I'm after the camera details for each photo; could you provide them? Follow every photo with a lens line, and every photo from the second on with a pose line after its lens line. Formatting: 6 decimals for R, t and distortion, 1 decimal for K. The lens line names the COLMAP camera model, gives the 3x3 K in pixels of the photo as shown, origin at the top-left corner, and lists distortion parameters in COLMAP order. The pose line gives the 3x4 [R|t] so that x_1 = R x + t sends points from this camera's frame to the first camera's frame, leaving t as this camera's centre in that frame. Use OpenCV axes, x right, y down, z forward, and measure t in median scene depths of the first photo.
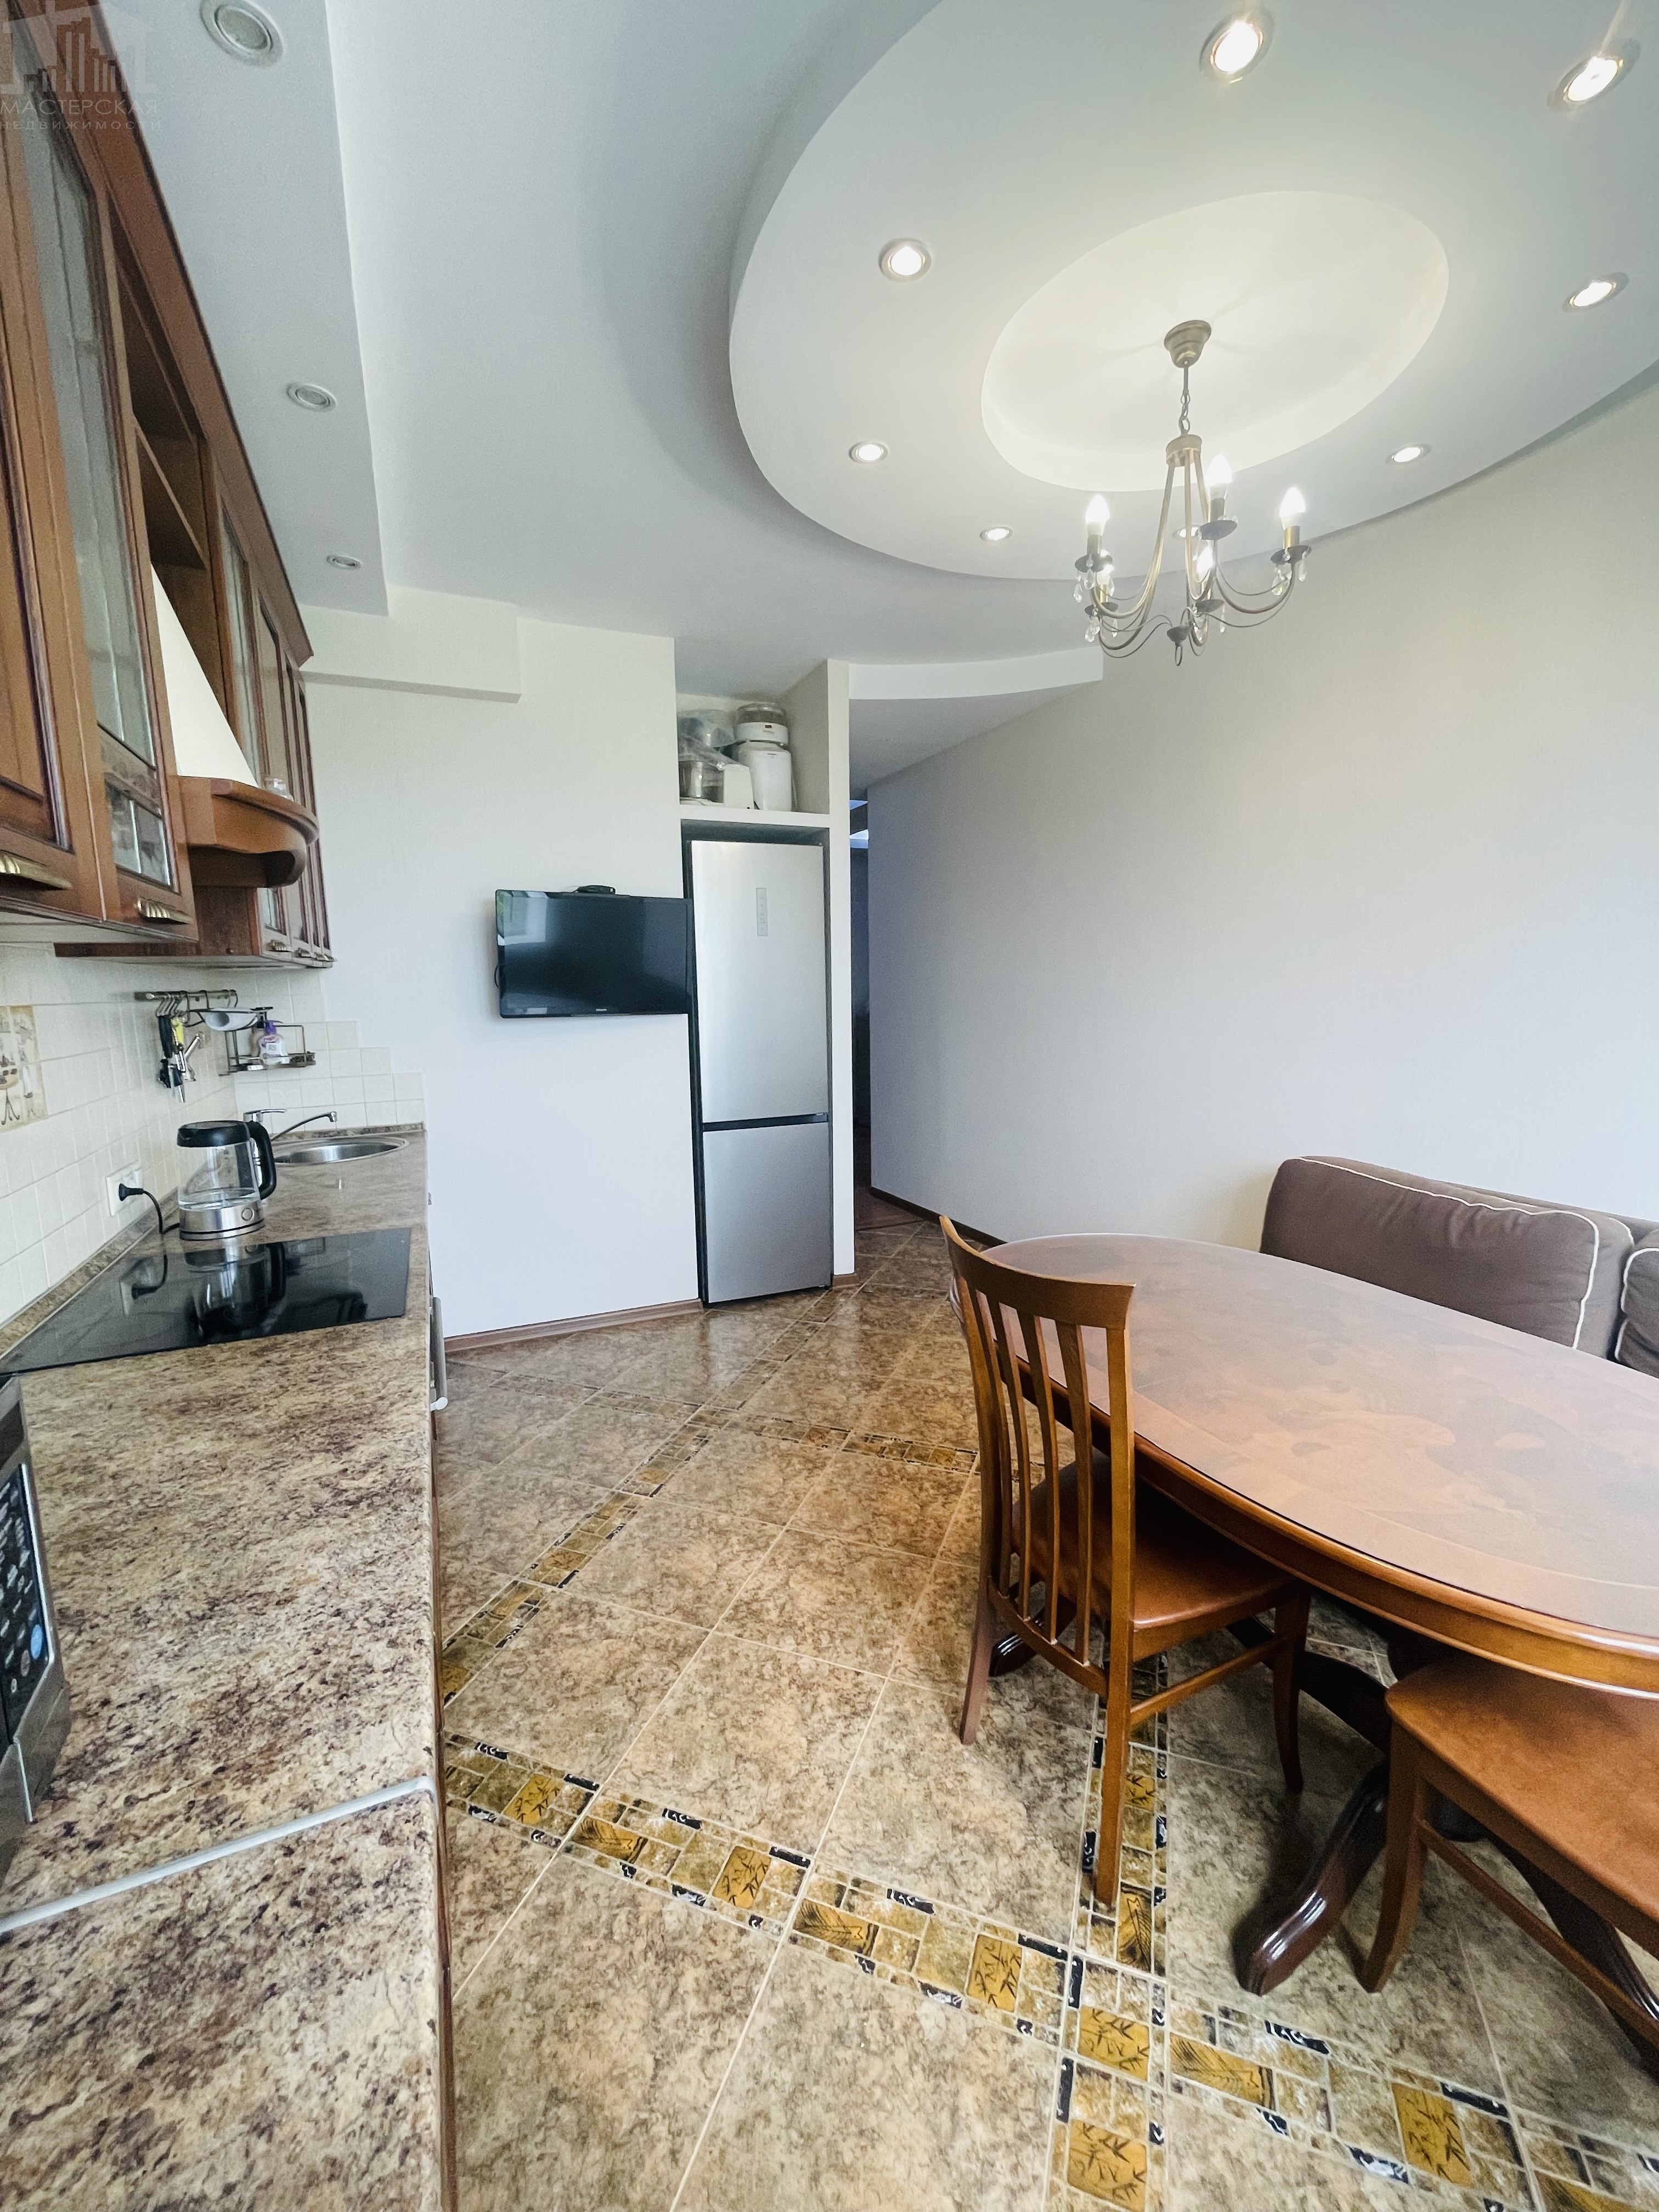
lens RADIAL K [[890.3, 0, 830.2], [0, 890.3, 1108.7], [0, 0, 1]] dist [-0.002406, 0.000205]
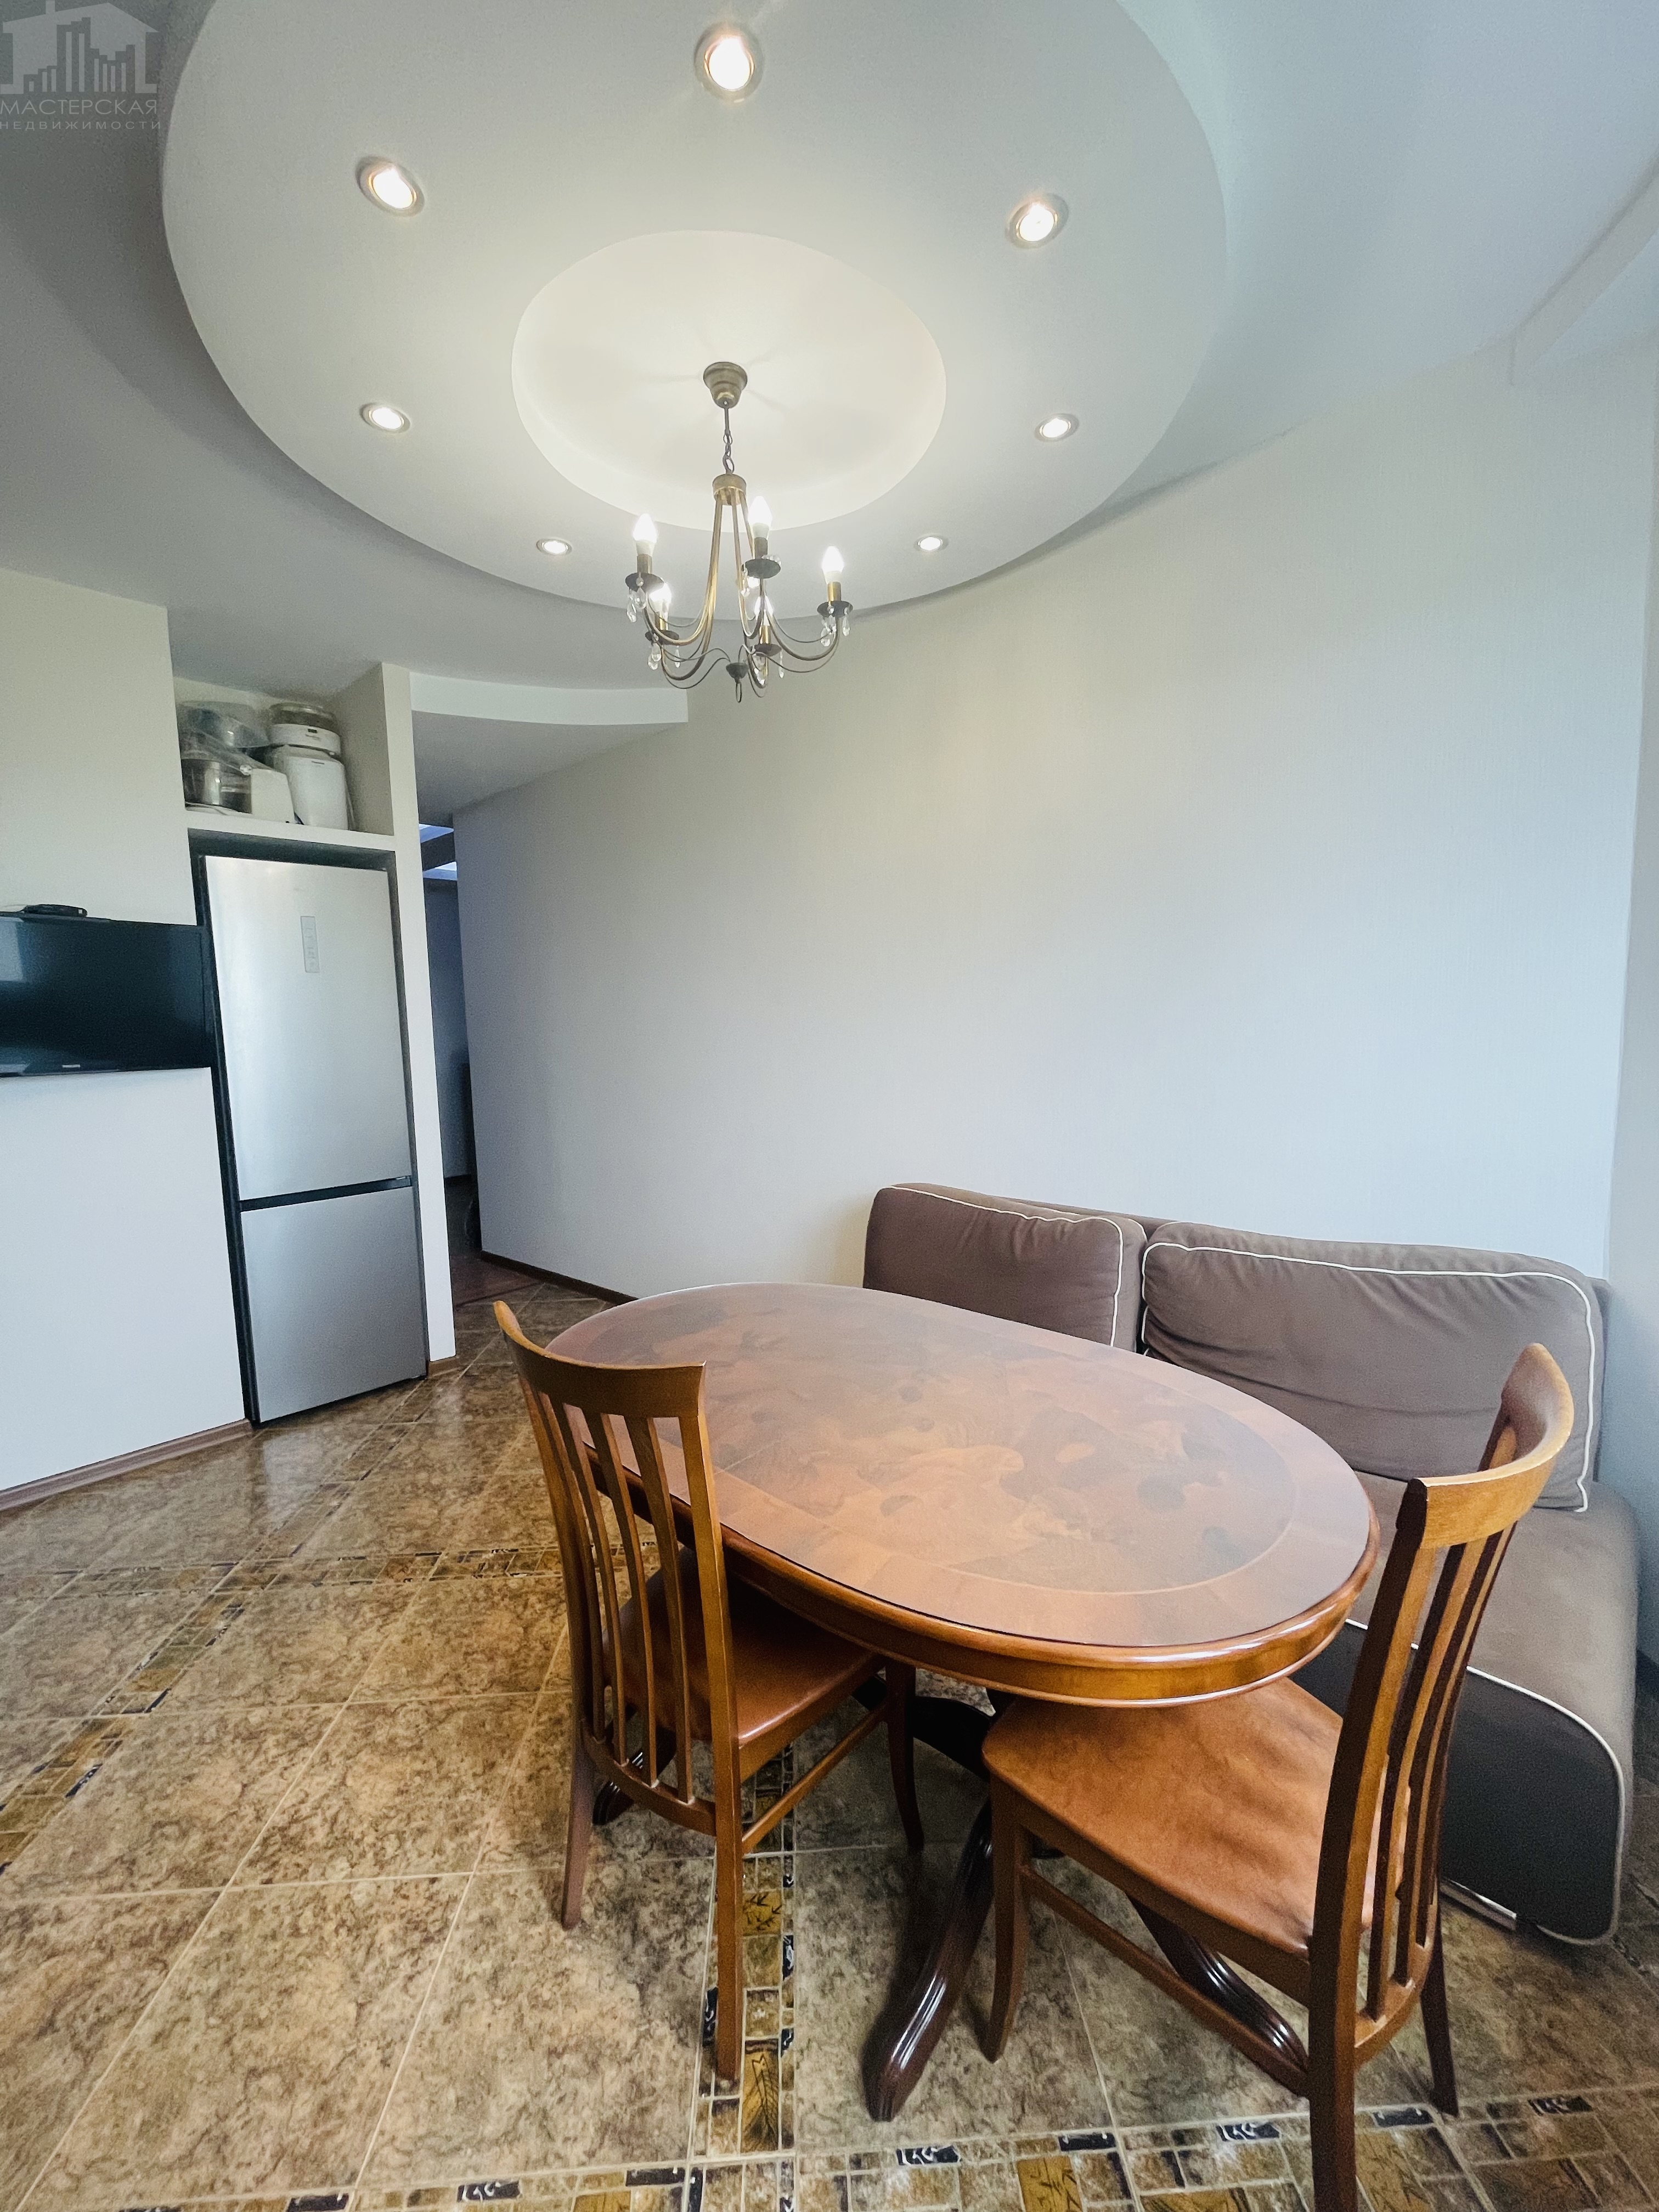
lens RADIAL K [[890.3, 0, 828.9], [0, 890.3, 1109.2], [0, 0, 1]] dist [-0.002406, 0.000205]
pose [[0.919596, -0.048856, 0.389815, 0.072219], [0.066847, 0.997227, -0.032713, -0.008899], [-0.387136, 0.056140, 0.920312, 0.074850]]
